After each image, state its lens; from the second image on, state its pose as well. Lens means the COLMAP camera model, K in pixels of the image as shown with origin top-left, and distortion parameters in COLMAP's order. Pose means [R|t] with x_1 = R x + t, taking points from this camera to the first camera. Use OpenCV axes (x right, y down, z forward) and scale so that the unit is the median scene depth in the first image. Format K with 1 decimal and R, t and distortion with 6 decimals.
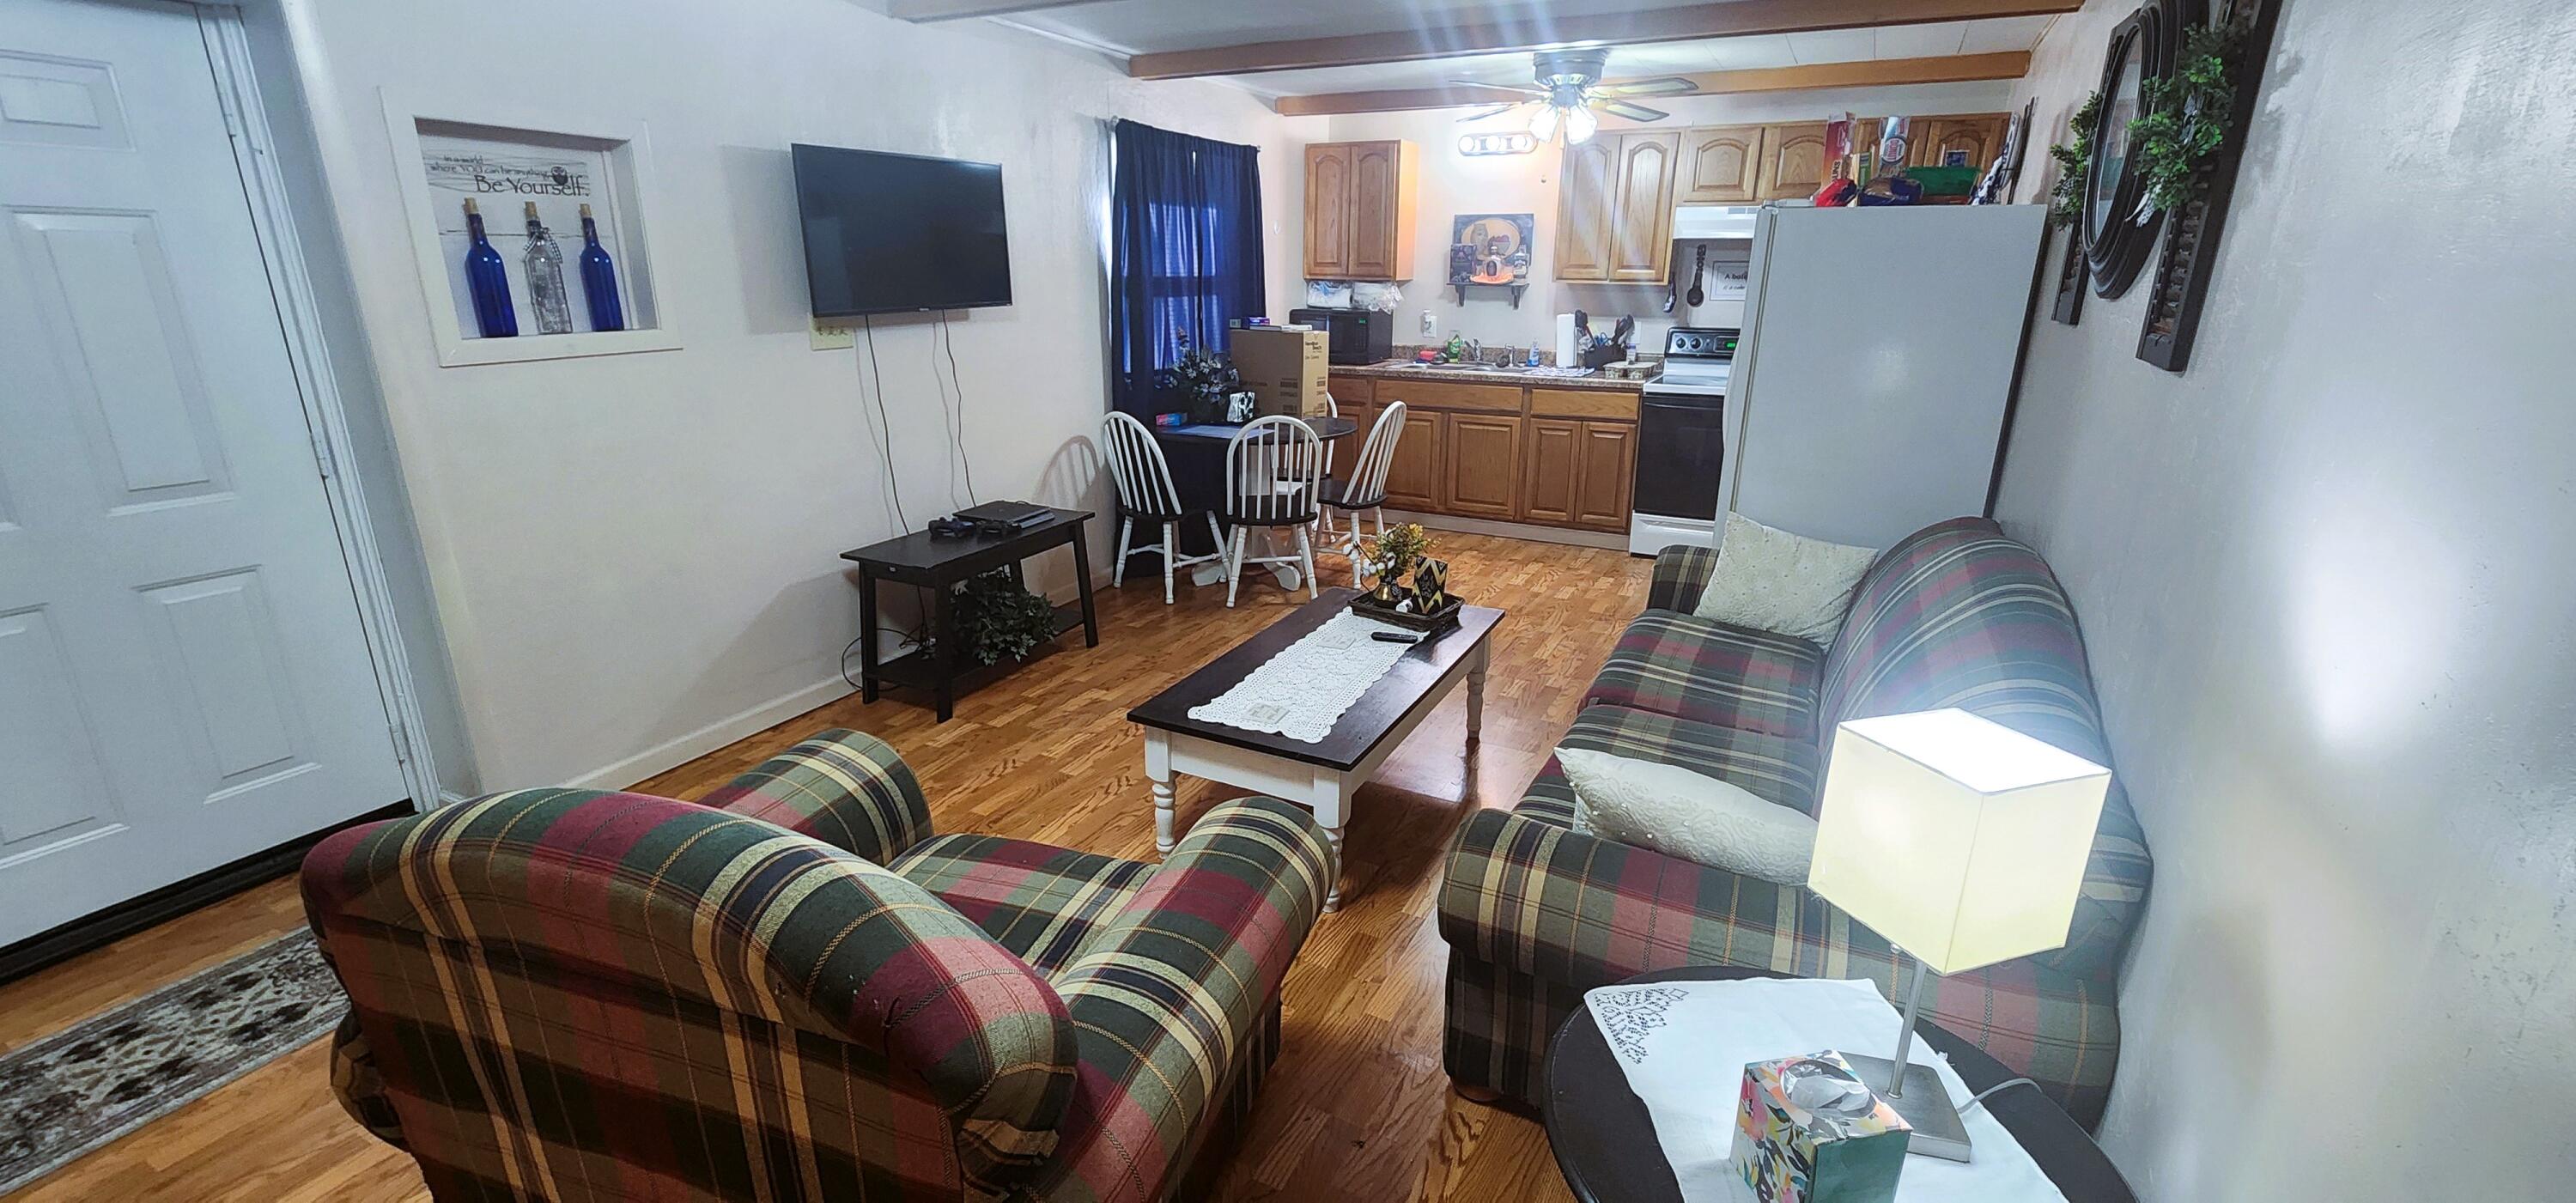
lens RADIAL K [[1062.4, 0, 1288.0], [0, 1062.4, 601.5], [0, 0, 1]] dist [0.002493, 0.000215]
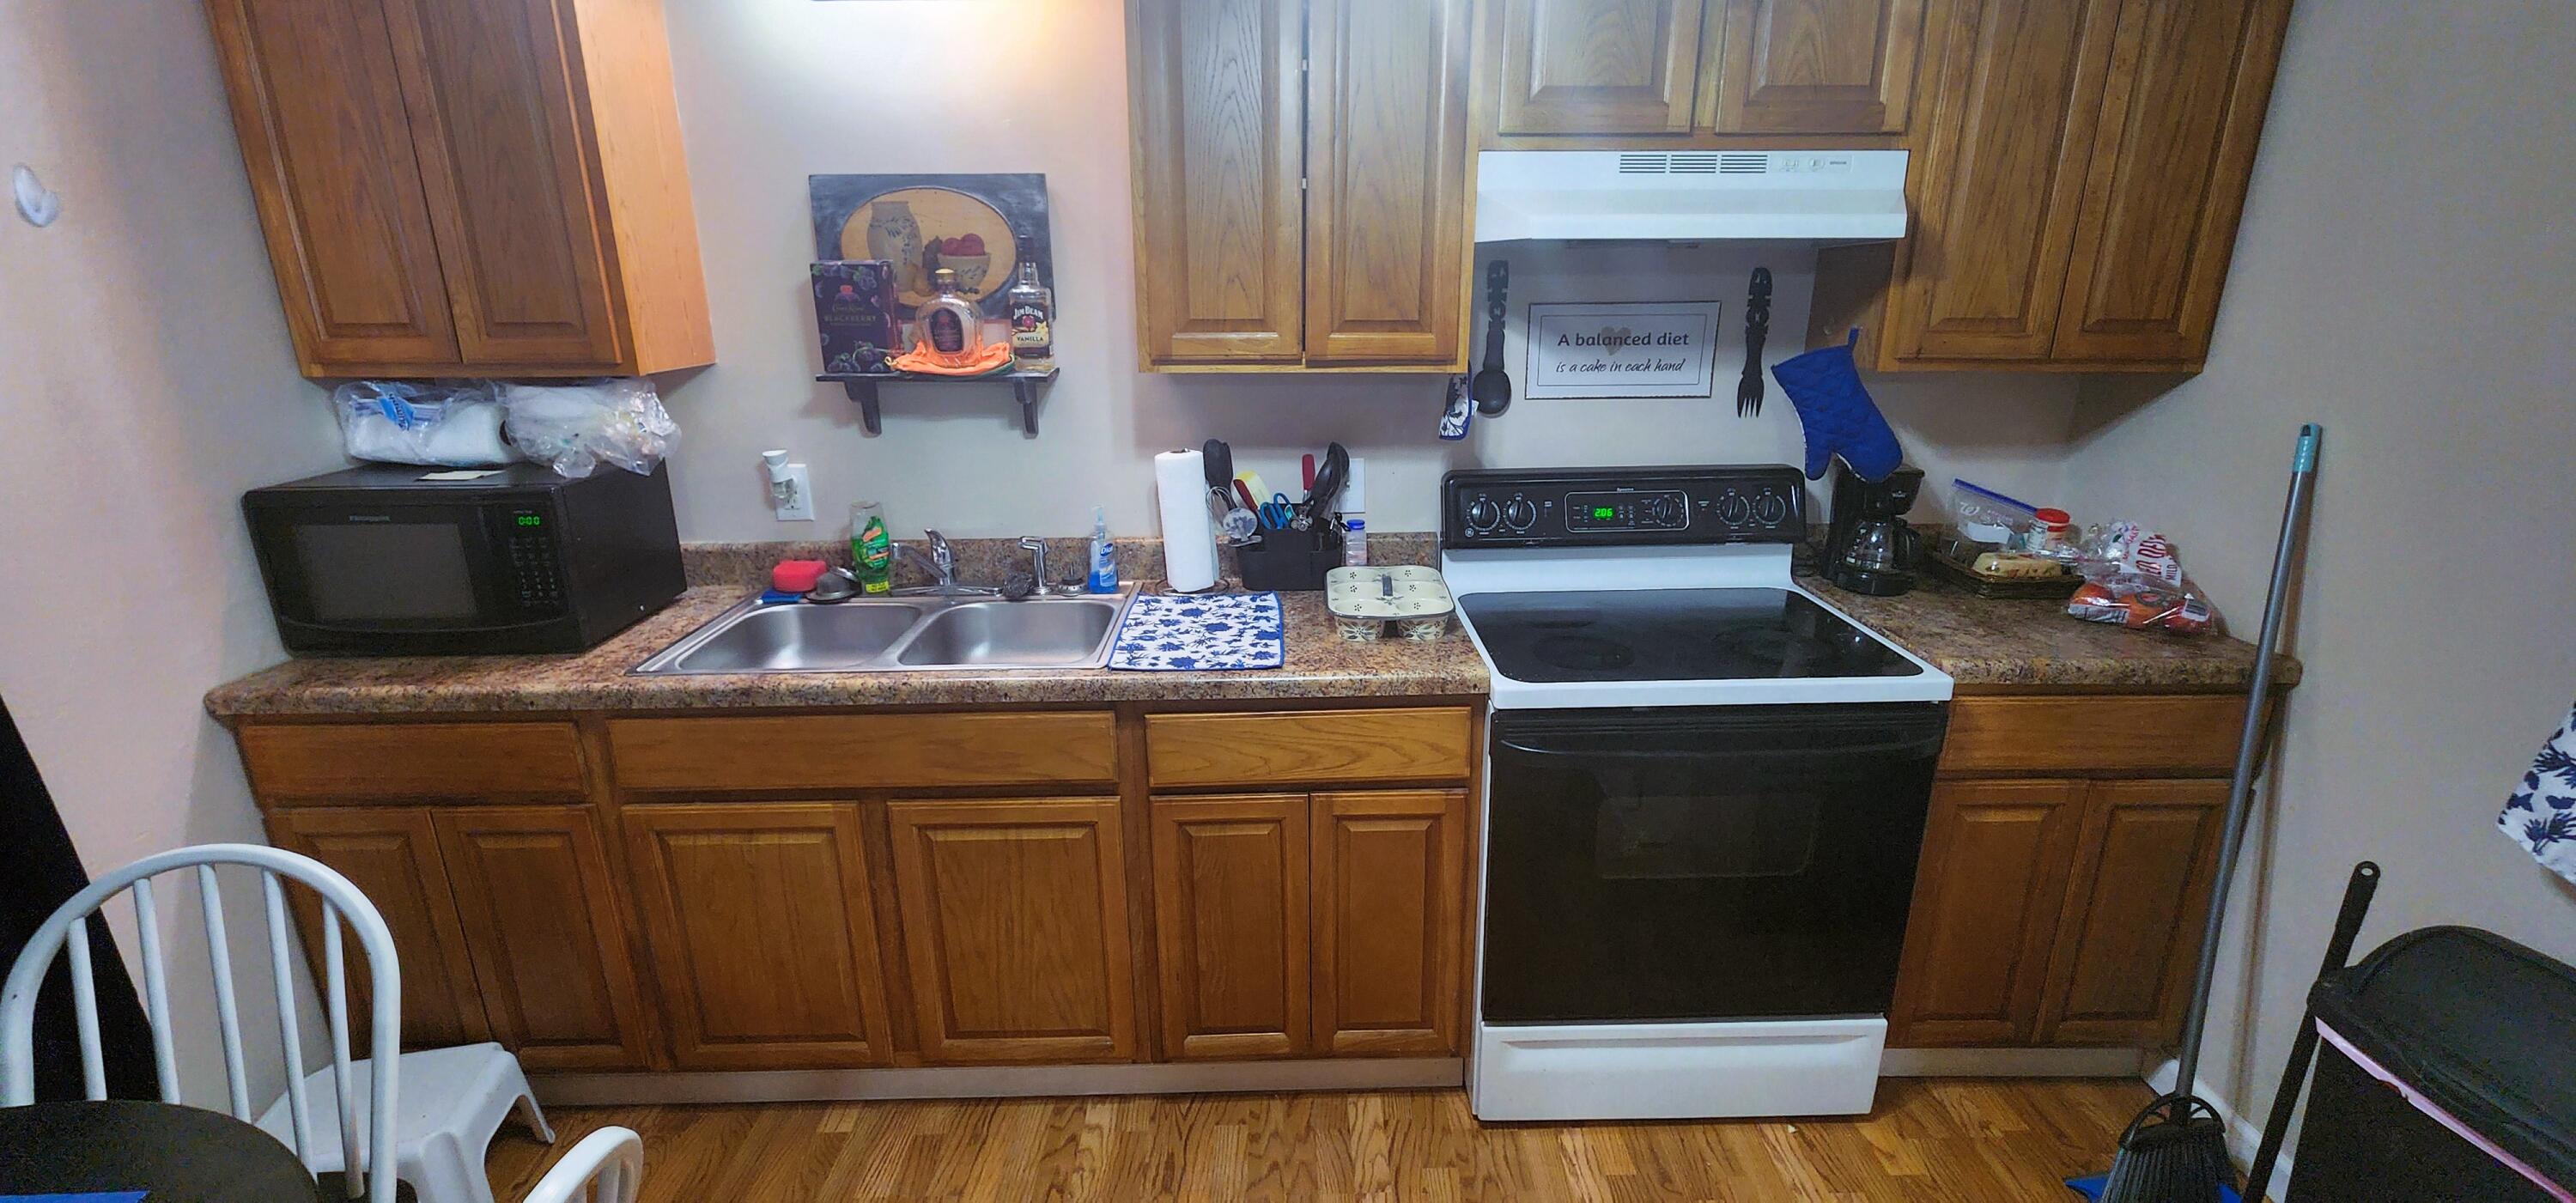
lens RADIAL K [[1062.4, 0, 1288.0], [0, 1062.4, 601.5], [0, 0, 1]] dist [0.002493, 0.000215]
pose [[0.877202, -0.151015, 0.455753, 0.119087], [0.155675, 0.987424, 0.027551, -0.220046], [-0.454182, 0.046781, 0.889680, 0.650667]]
